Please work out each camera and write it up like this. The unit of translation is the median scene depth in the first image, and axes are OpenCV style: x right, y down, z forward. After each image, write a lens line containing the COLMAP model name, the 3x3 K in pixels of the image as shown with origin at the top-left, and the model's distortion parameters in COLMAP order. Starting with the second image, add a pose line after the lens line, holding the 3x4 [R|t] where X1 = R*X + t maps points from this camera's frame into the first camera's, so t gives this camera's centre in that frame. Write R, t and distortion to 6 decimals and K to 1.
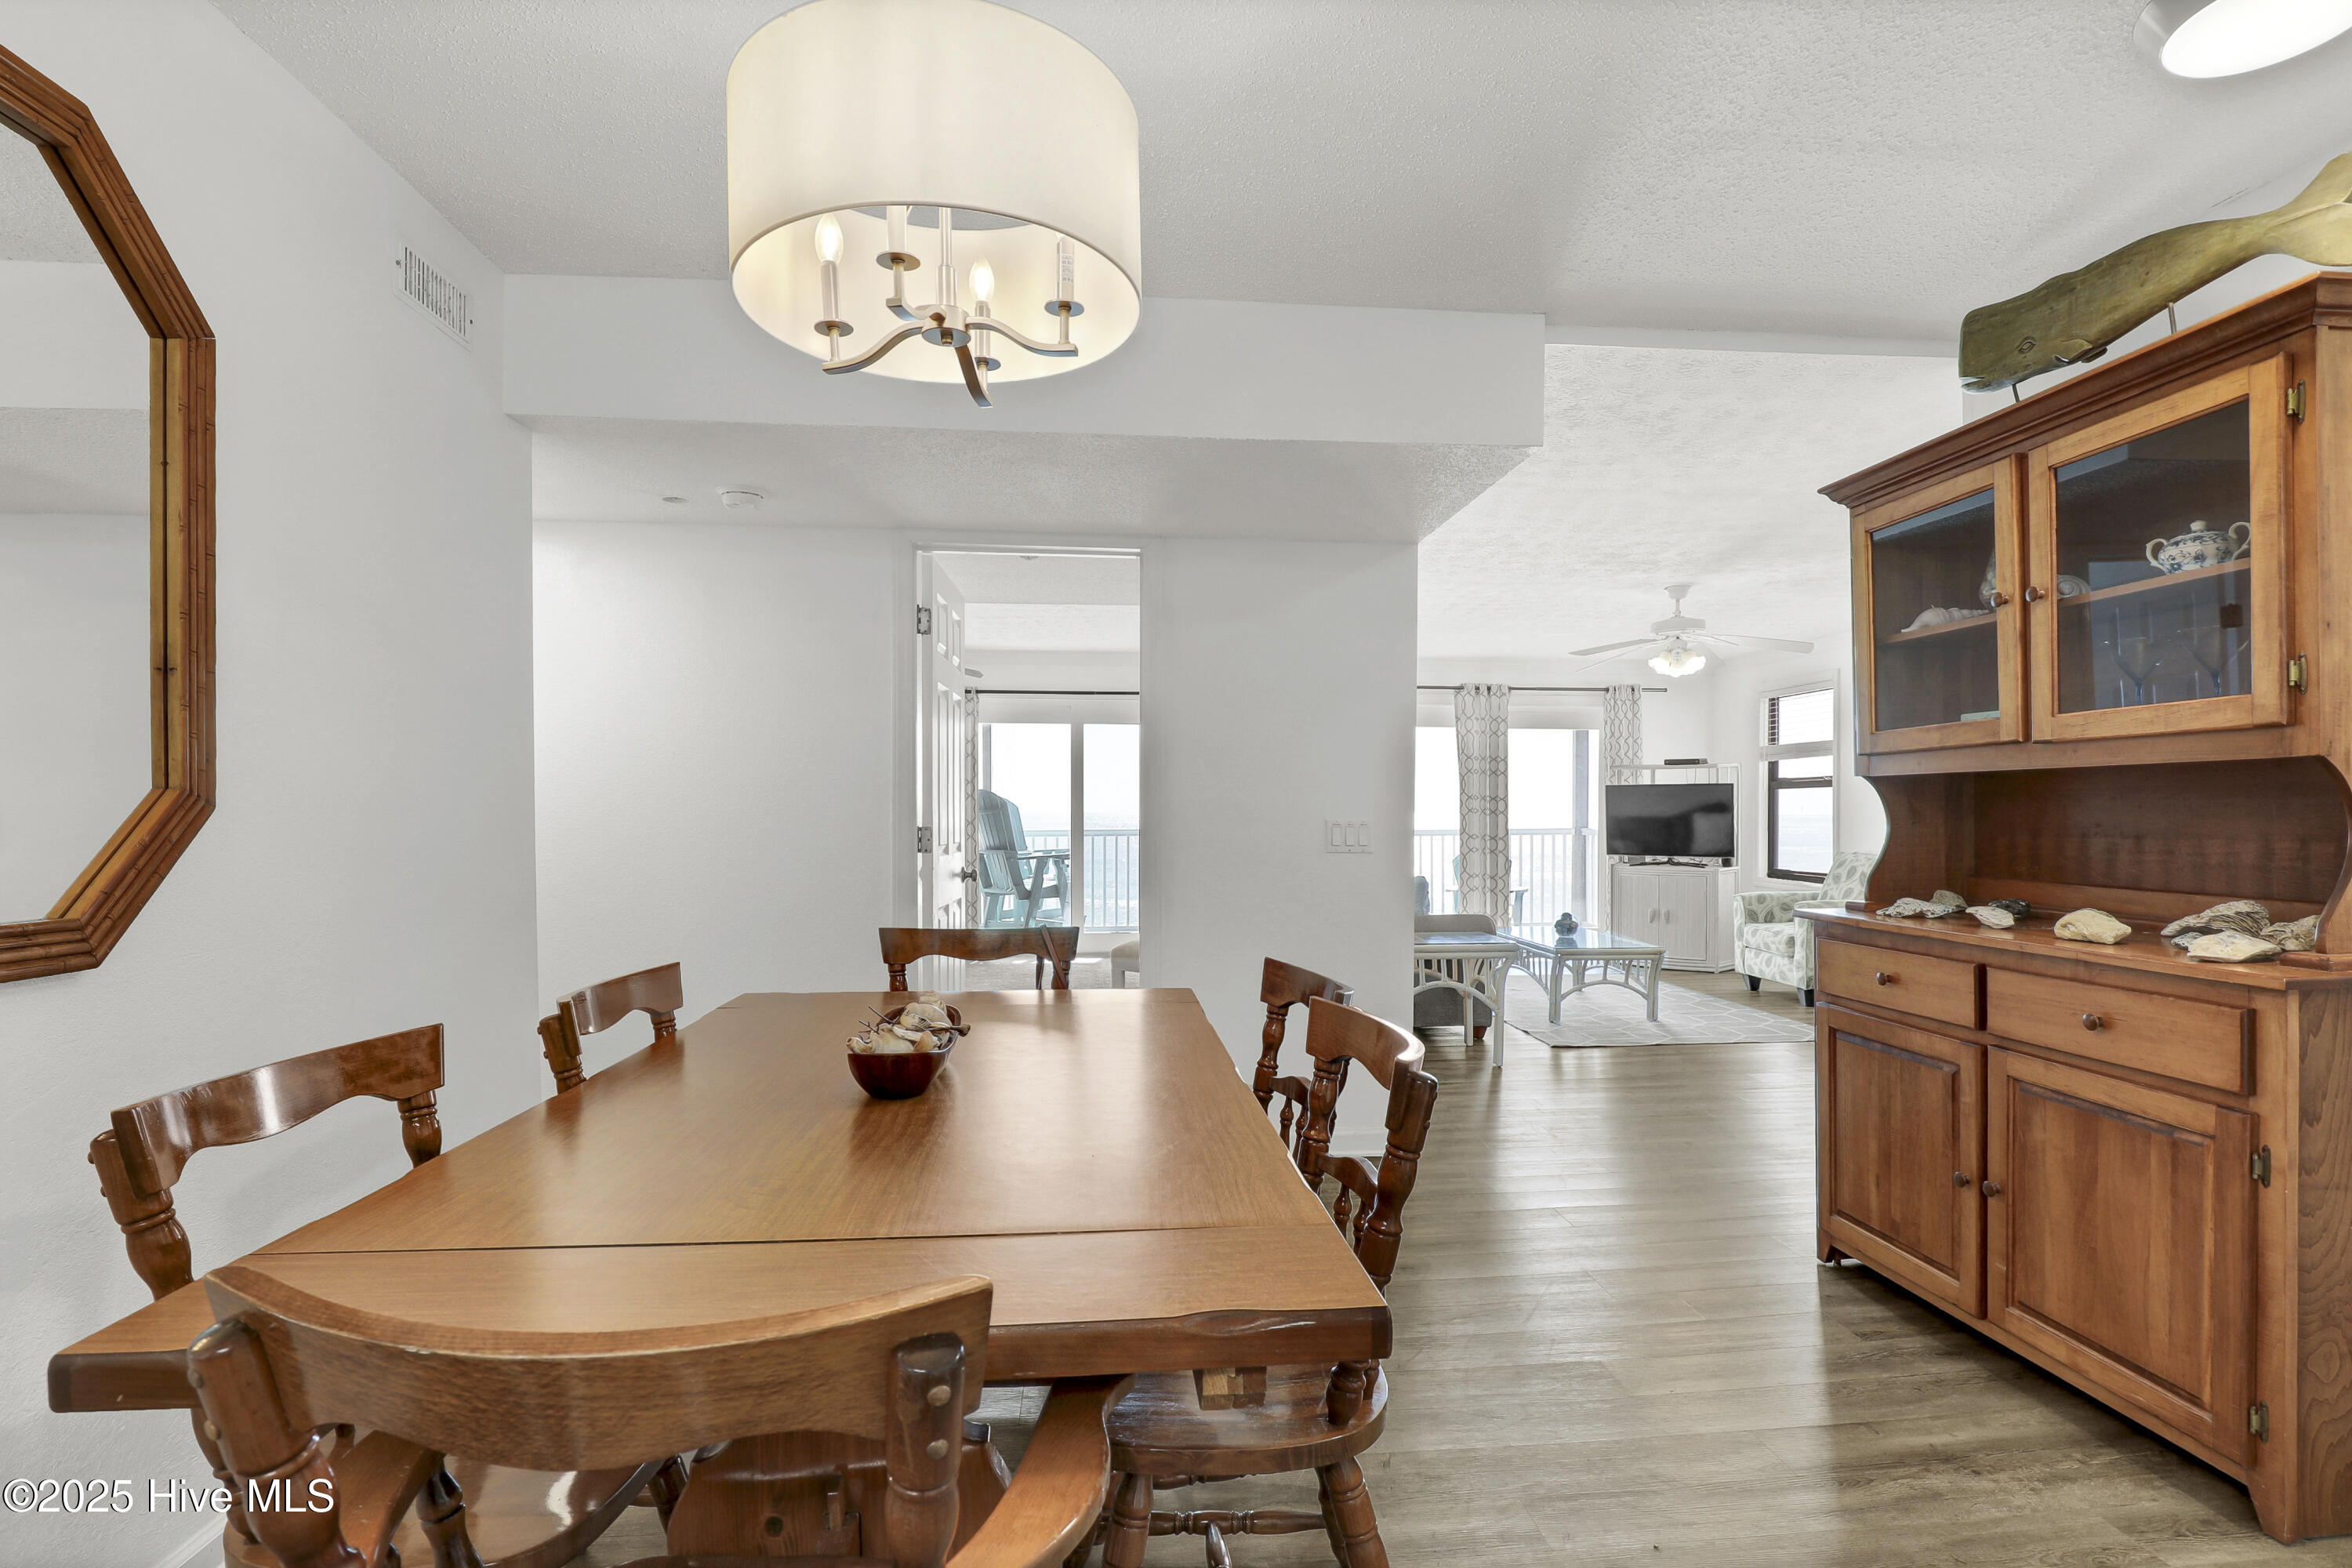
lens RADIAL K [[1124.7, 0, 1200.0], [0, 1124.7, 818.3], [0, 0, 1]] dist [-0.022276, 0.000436]
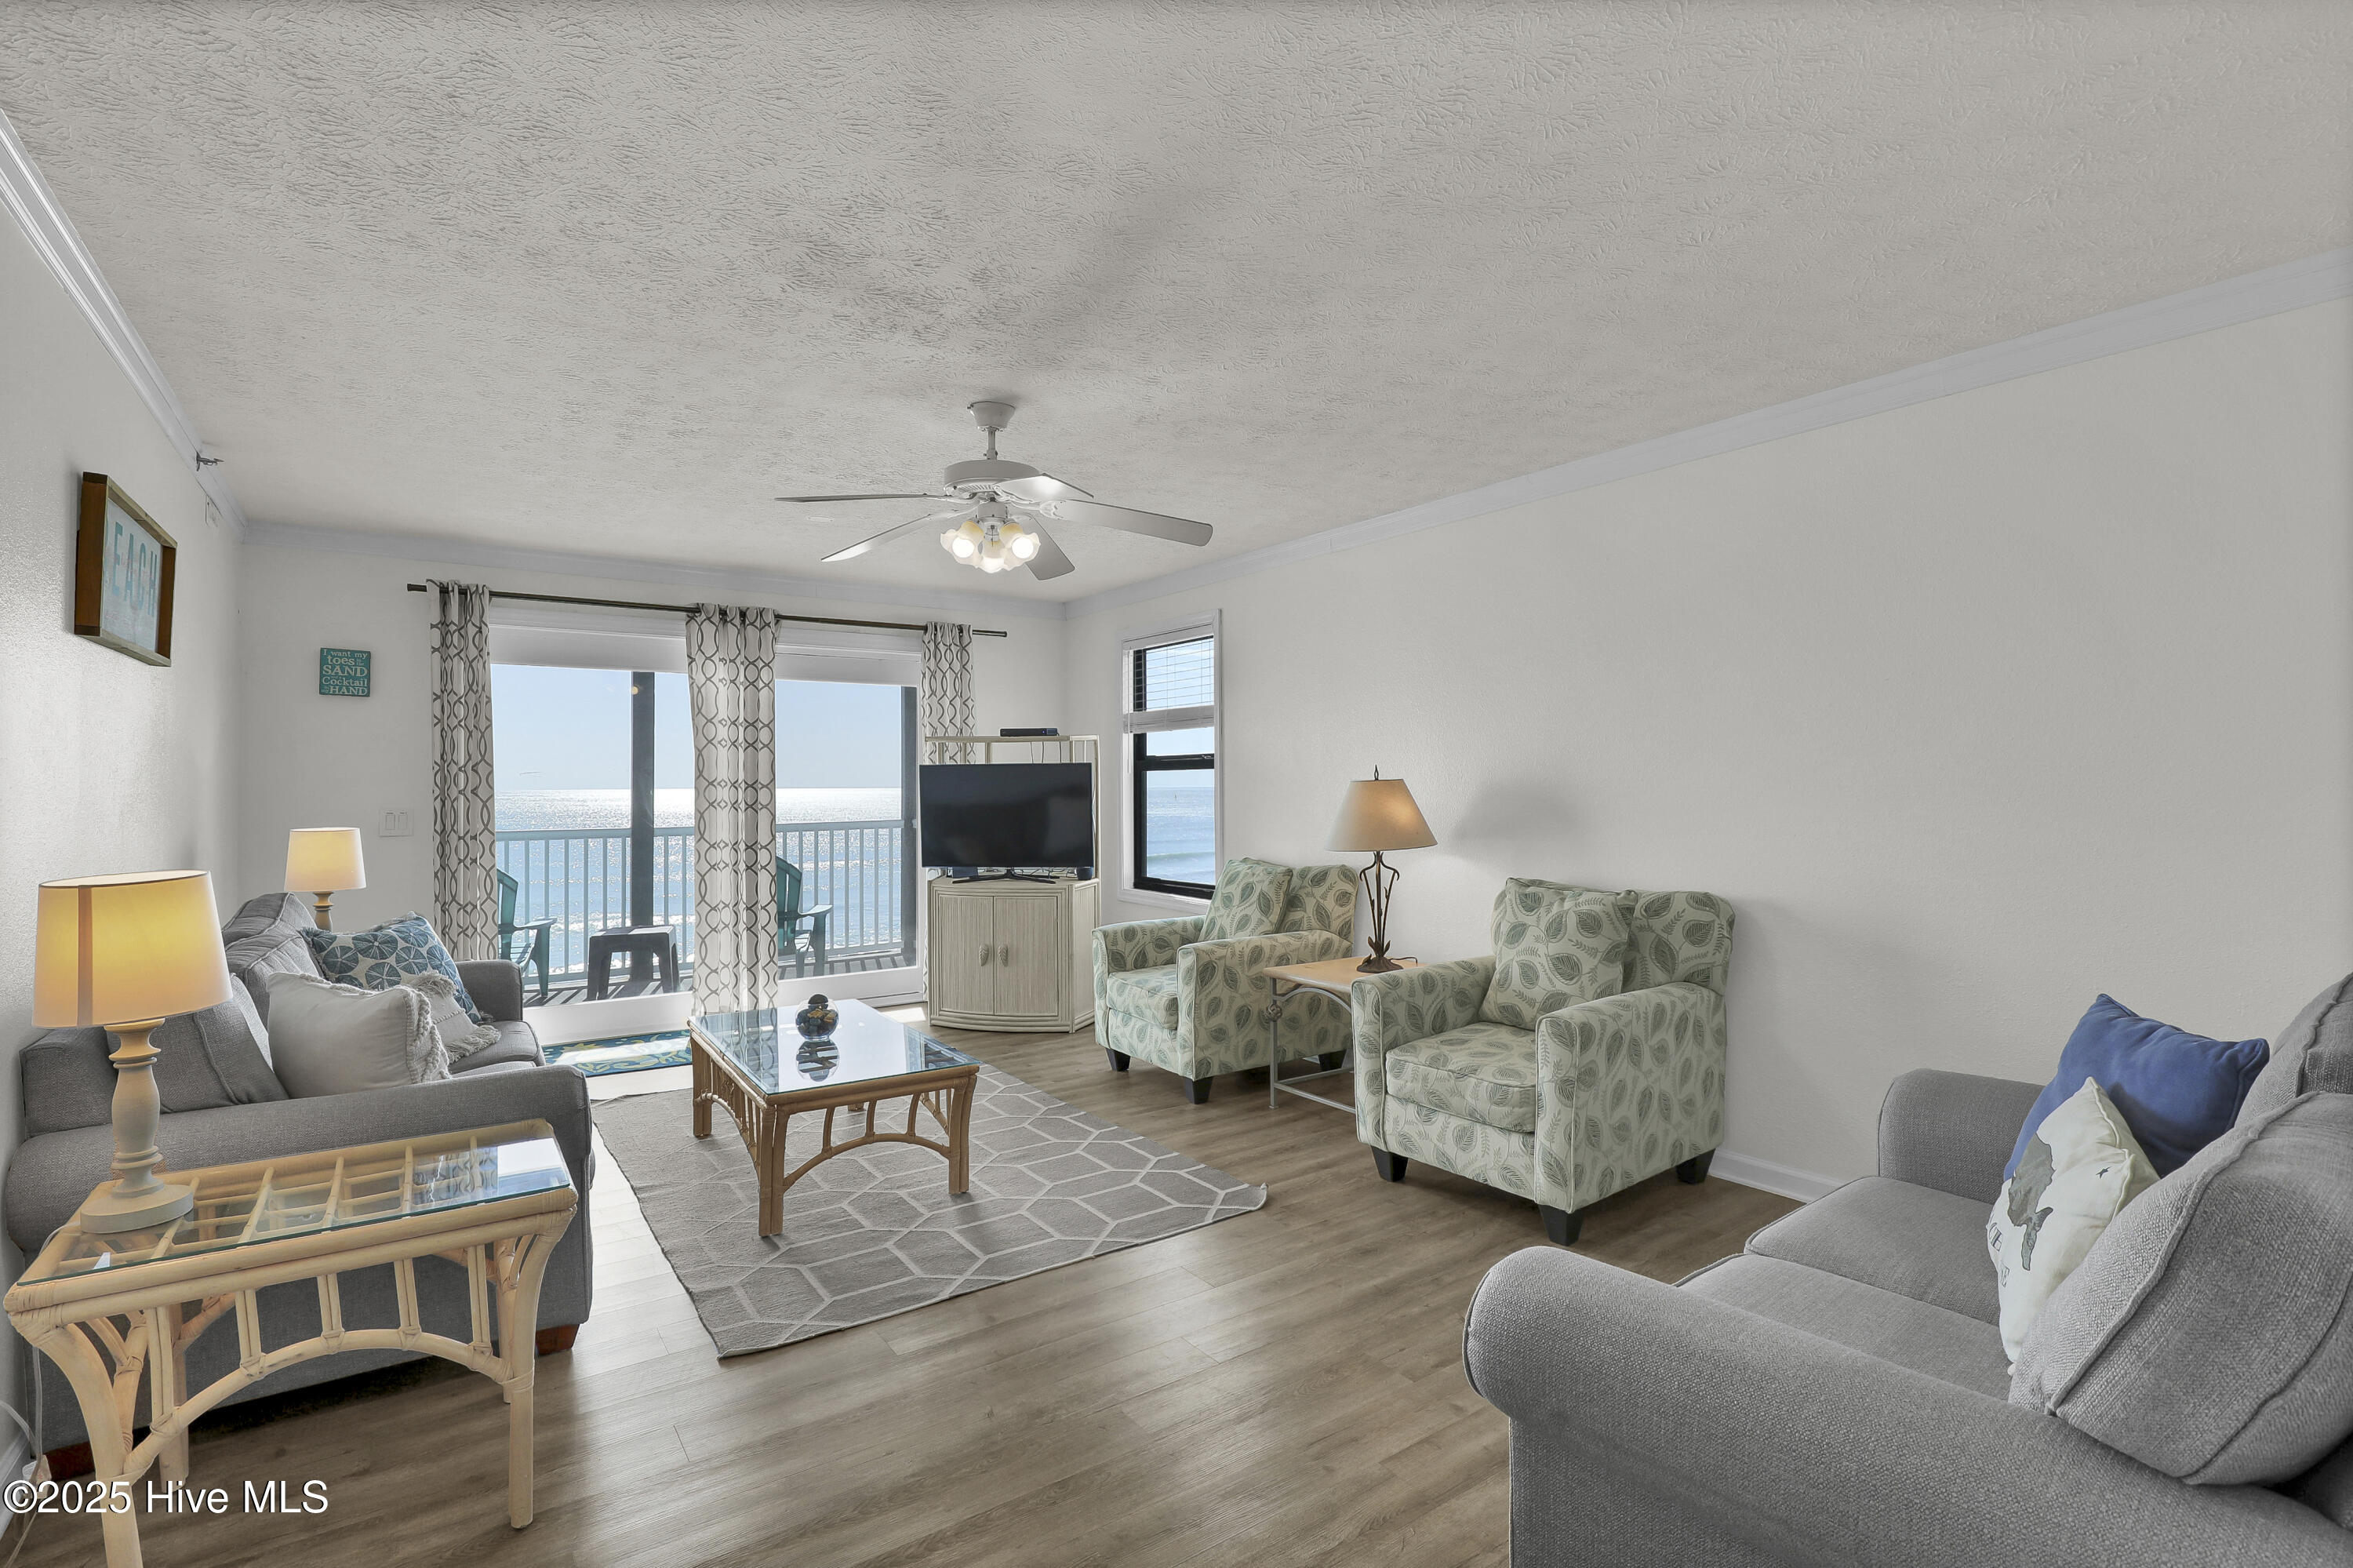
lens RADIAL K [[1130.5, 0, 1176.5], [0, 1130.5, 784.0], [0, 0, 1]] dist [-0.017878, 0.000012]
pose [[0.869947, -0.005199, 0.493118, 0.199067], [0.010535, 0.999912, -0.008043, -0.013488], [-0.493033, 0.012192, 0.869925, 0.408911]]
